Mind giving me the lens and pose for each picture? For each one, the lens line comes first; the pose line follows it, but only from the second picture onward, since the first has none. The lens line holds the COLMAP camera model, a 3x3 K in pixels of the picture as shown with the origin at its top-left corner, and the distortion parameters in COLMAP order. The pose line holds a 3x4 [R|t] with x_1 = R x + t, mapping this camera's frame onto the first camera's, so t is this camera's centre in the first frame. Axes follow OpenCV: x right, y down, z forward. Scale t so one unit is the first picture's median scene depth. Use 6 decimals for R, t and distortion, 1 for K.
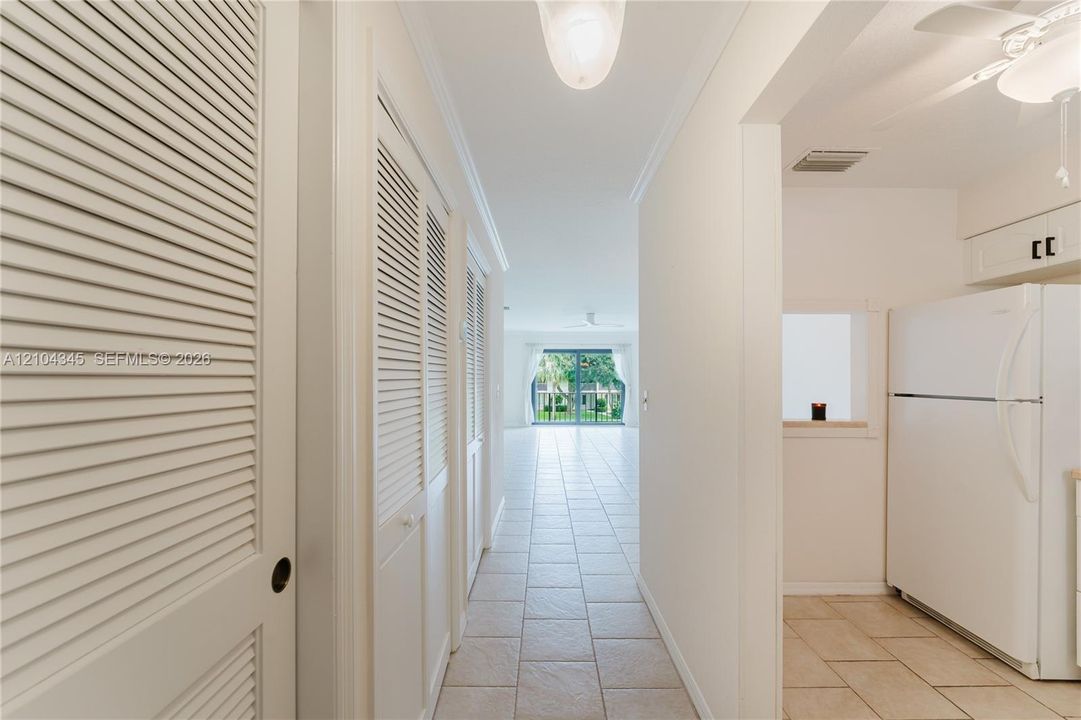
lens RADIAL K [[442.8, 0, 544.3], [0, 442.8, 374.9], [0, 0, 1]] dist [-0.001359, 0.000040]
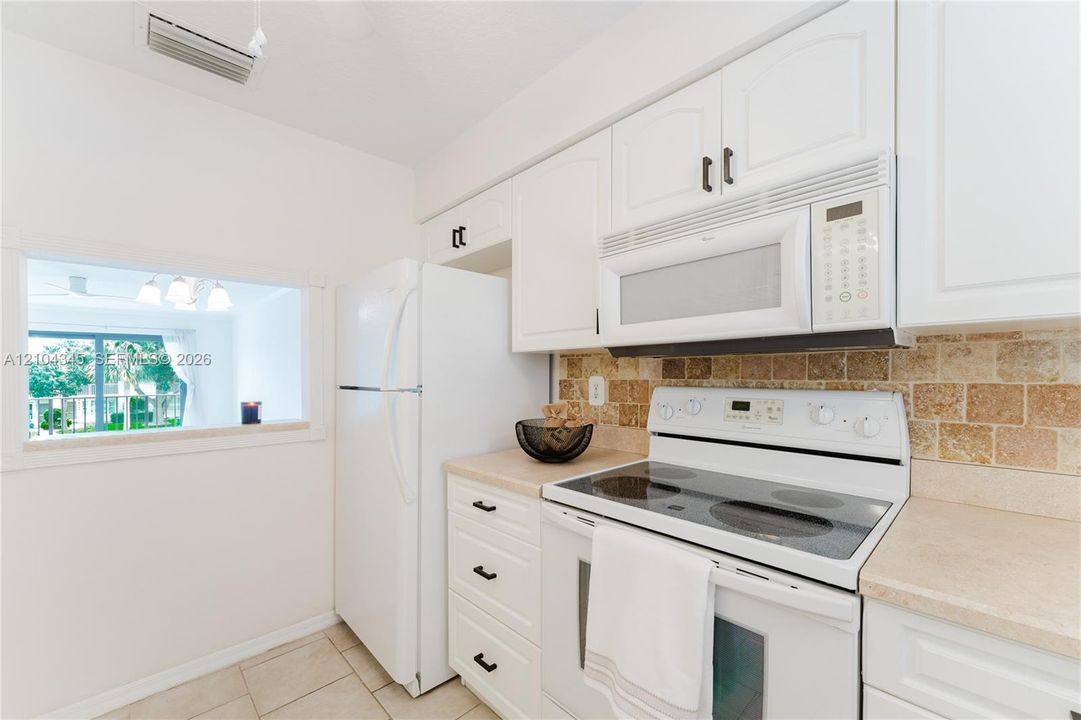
lens RADIAL K [[442.8, 0, 544.3], [0, 442.8, 374.9], [0, 0, 1]] dist [-0.001359, 0.000040]
pose [[0.726357, -0.012011, 0.687213, 0.483915], [0.005809, 0.999919, 0.011337, 0.013140], [-0.687293, -0.004243, 0.726367, 0.113434]]
